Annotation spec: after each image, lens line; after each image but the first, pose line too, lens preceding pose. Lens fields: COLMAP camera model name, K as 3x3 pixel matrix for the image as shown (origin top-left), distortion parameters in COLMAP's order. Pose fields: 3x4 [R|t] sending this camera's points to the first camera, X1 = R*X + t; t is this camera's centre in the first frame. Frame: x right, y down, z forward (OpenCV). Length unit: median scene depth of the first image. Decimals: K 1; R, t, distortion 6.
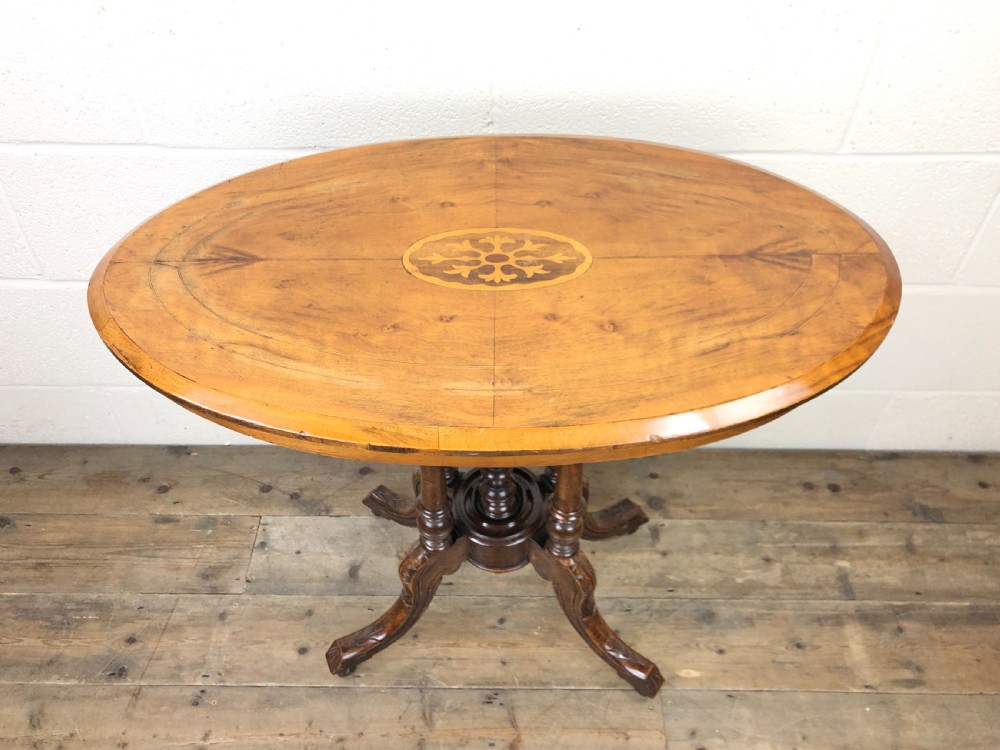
lens RADIAL K [[832.1, 0, 500.1], [0, 832.1, 377.5], [0, 0, 1]] dist [-0.001883, 0.014318]
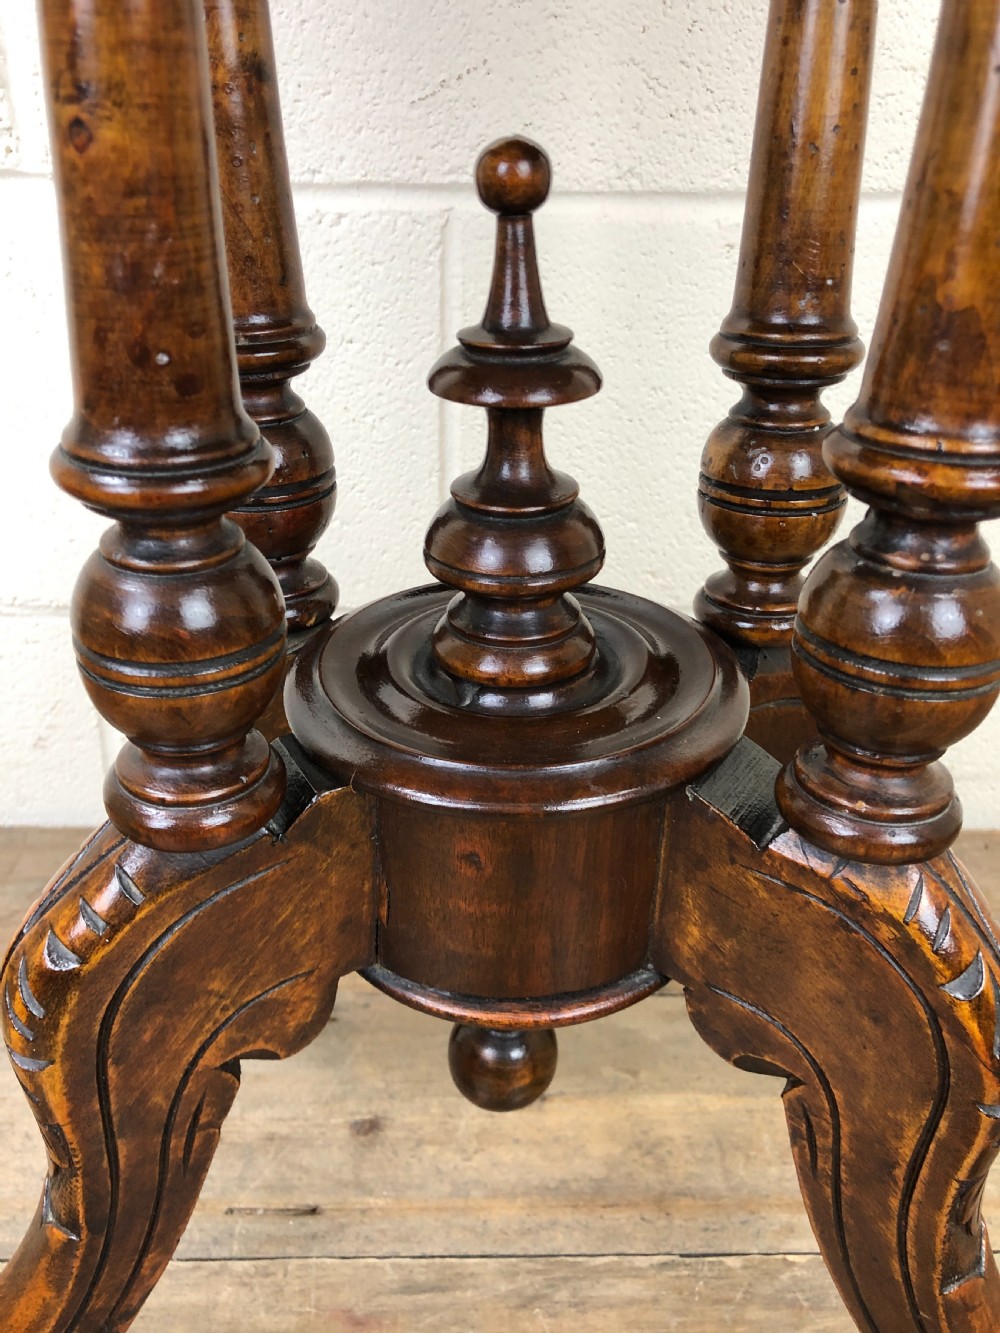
lens RADIAL K [[1109.2, 0, 504.7], [0, 1109.2, 643.1], [0, 0, 1]] dist [-0.001883, 0.014318]
pose [[0.998724, 0.001145, 0.050482, -0.017895], [0.017258, 0.931794, -0.362577, 0.229249], [-0.047454, 0.362986, 0.930586, 0.666124]]
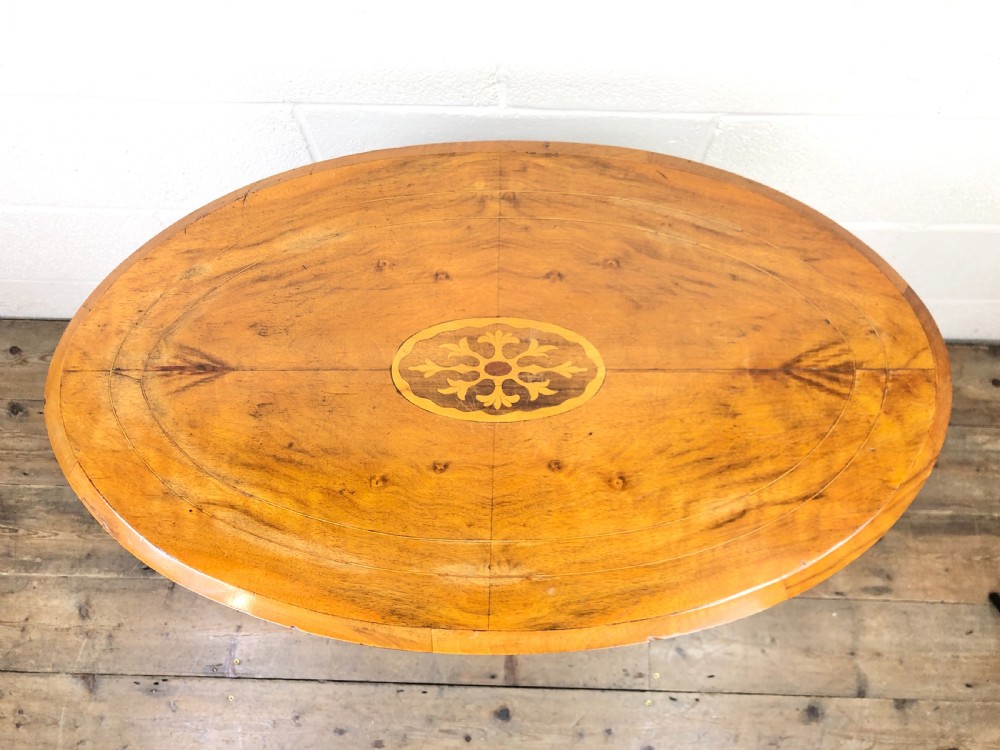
lens RADIAL K [[832.1, 0, 495.3], [0, 832.1, 372.1], [0, 0, 1]] dist [-0.001883, 0.014318]
pose [[0.999753, 0.020414, -0.008820, 0.000972], [-0.015158, 0.915761, 0.401437, -0.319519], [0.016272, -0.401204, 0.915844, 0.121638]]
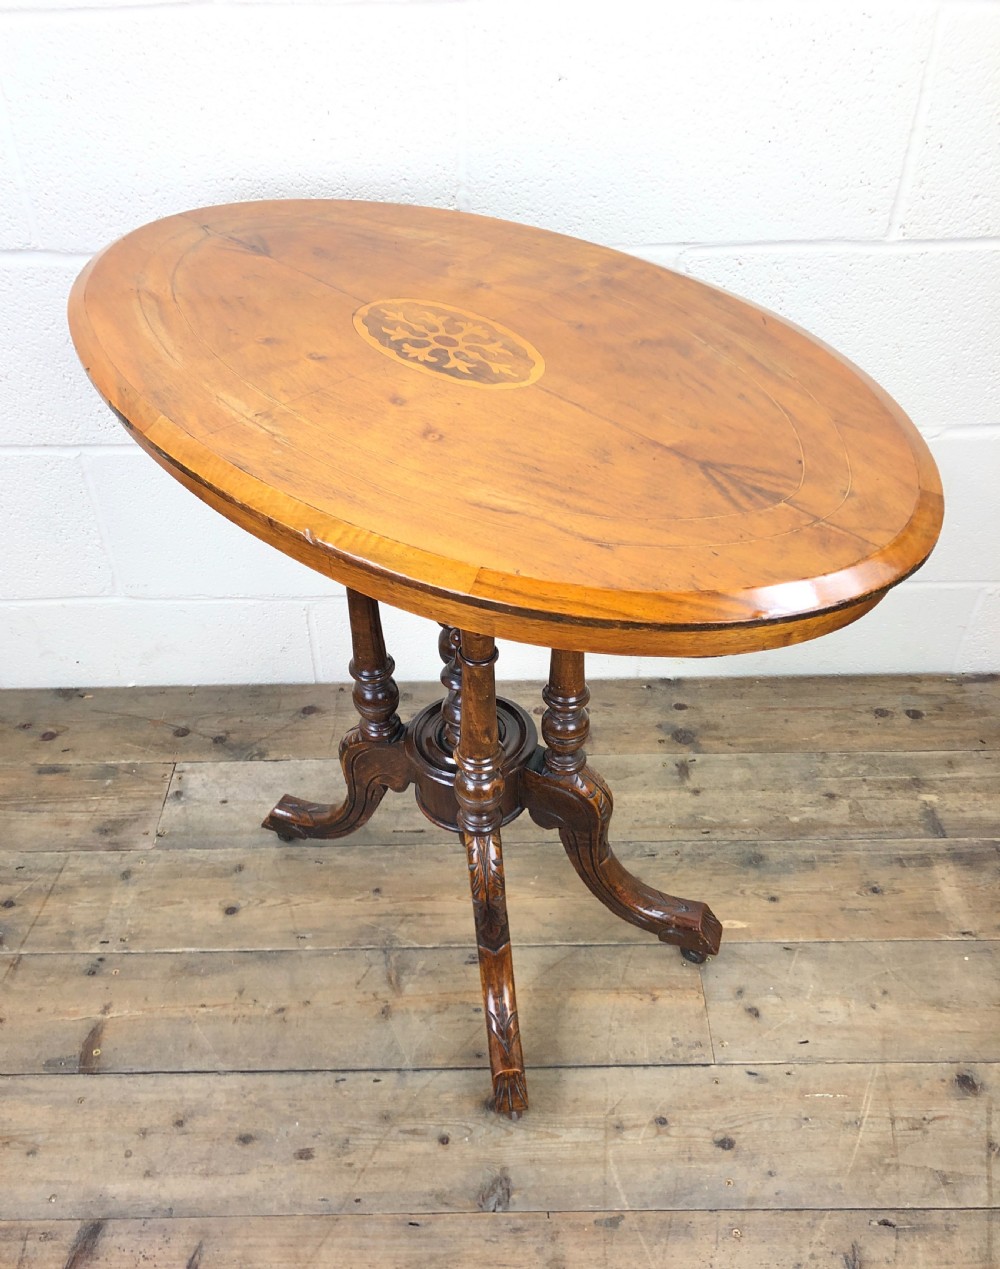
lens RADIAL K [[1131.3, 0, 485.2], [0, 1131.3, 678.6], [0, 0, 1]] dist [0.026502, -0.036459]
pose [[0.999719, -0.023699, -0.000333, 0.004174], [0.023579, 0.995864, -0.087748, 0.219923], [0.002411, 0.087716, 0.996143, -0.066811]]
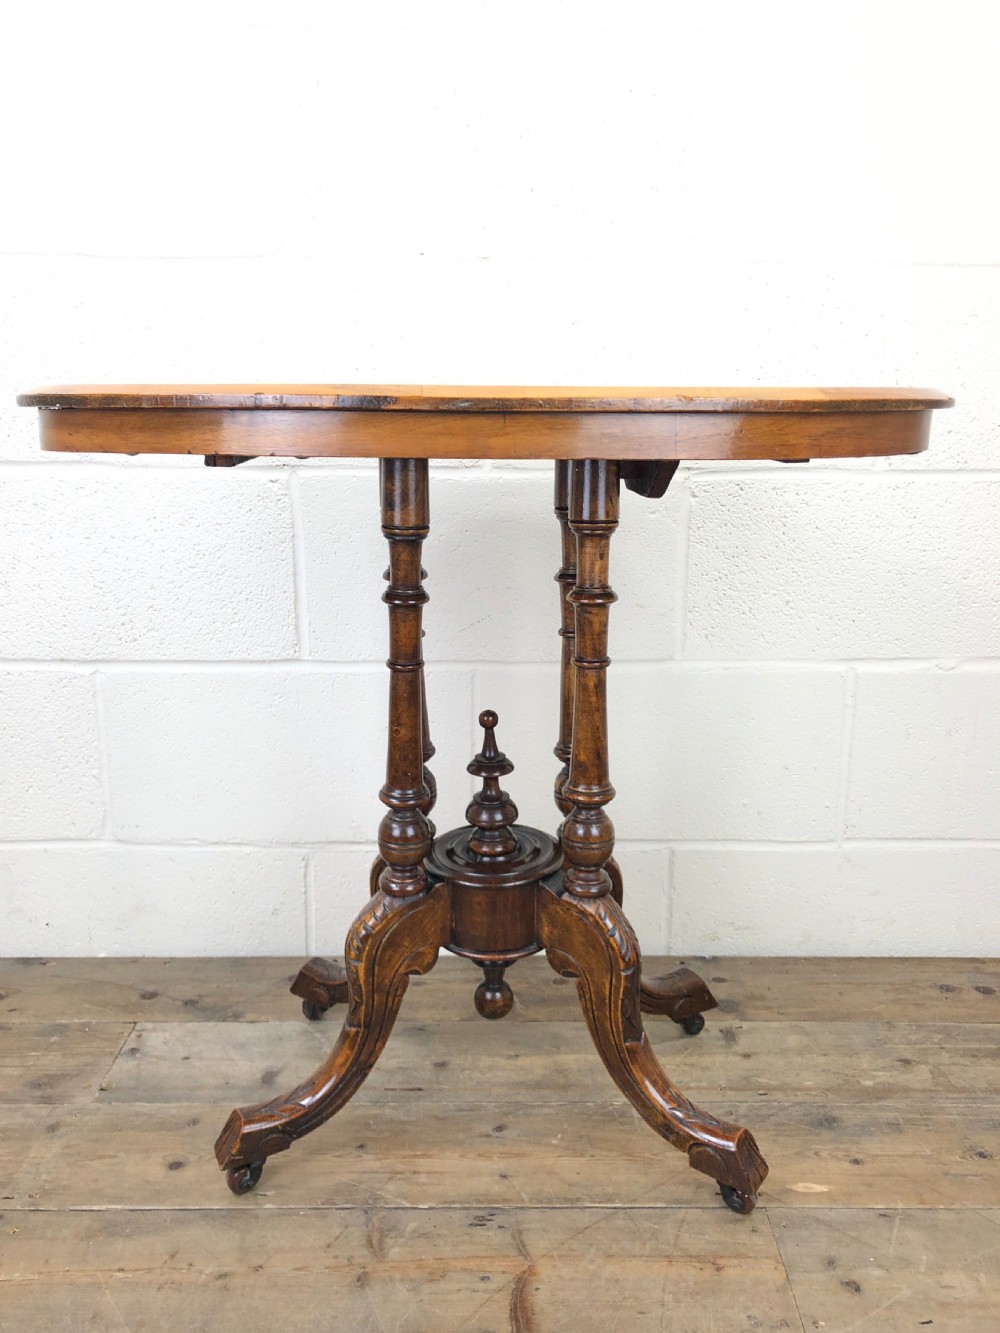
lens RADIAL K [[1109.2, 0, 495.2], [0, 1109.2, 654.9], [0, 0, 1]] dist [-0.001883, 0.014318]
pose [[0.999951, -0.003597, 0.009240, -0.008237], [0.008160, 0.827909, -0.560804, 0.495247], [-0.005633, 0.560852, 0.827897, 0.116088]]
